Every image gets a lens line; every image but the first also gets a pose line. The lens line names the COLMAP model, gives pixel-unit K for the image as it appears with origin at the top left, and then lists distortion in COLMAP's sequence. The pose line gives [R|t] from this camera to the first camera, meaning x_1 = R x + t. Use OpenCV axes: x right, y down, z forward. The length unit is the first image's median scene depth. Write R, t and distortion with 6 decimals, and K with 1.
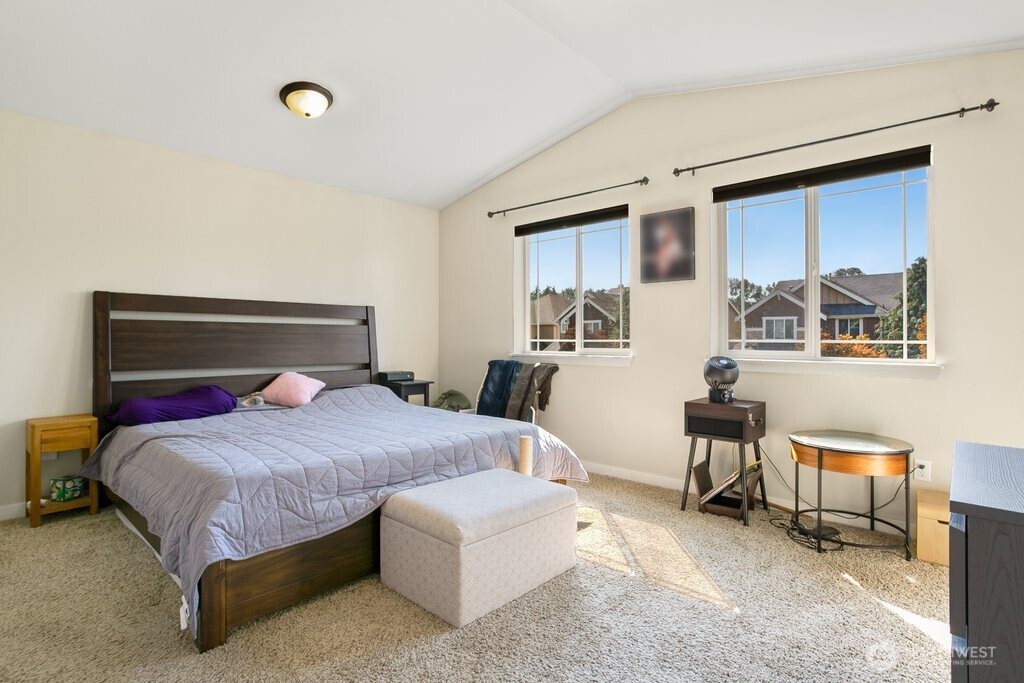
lens RADIAL K [[508.8, 0, 507.2], [0, 508.8, 343.1], [0, 0, 1]] dist [-0.006238, -0.000524]
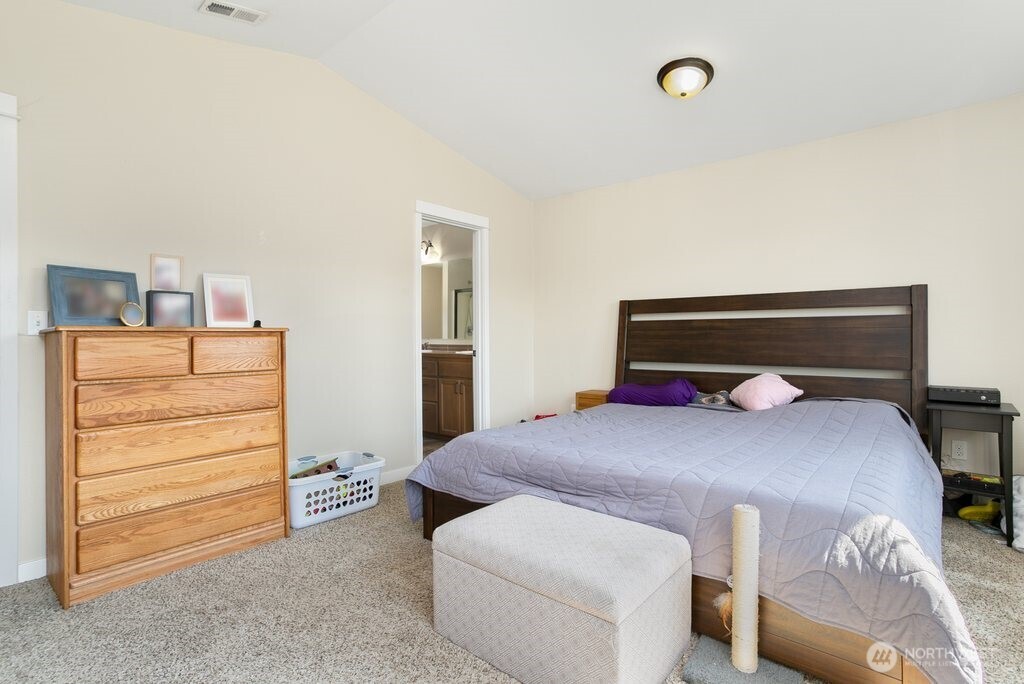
lens RADIAL K [[508.8, 0, 507.7], [0, 508.8, 337.5], [0, 0, 1]] dist [-0.006238, -0.000524]
pose [[0.048528, -0.000876, -0.998821, 0.455379], [-0.000189, 1.000000, -0.000886, -0.003674], [0.998822, 0.000232, 0.048528, 0.553187]]
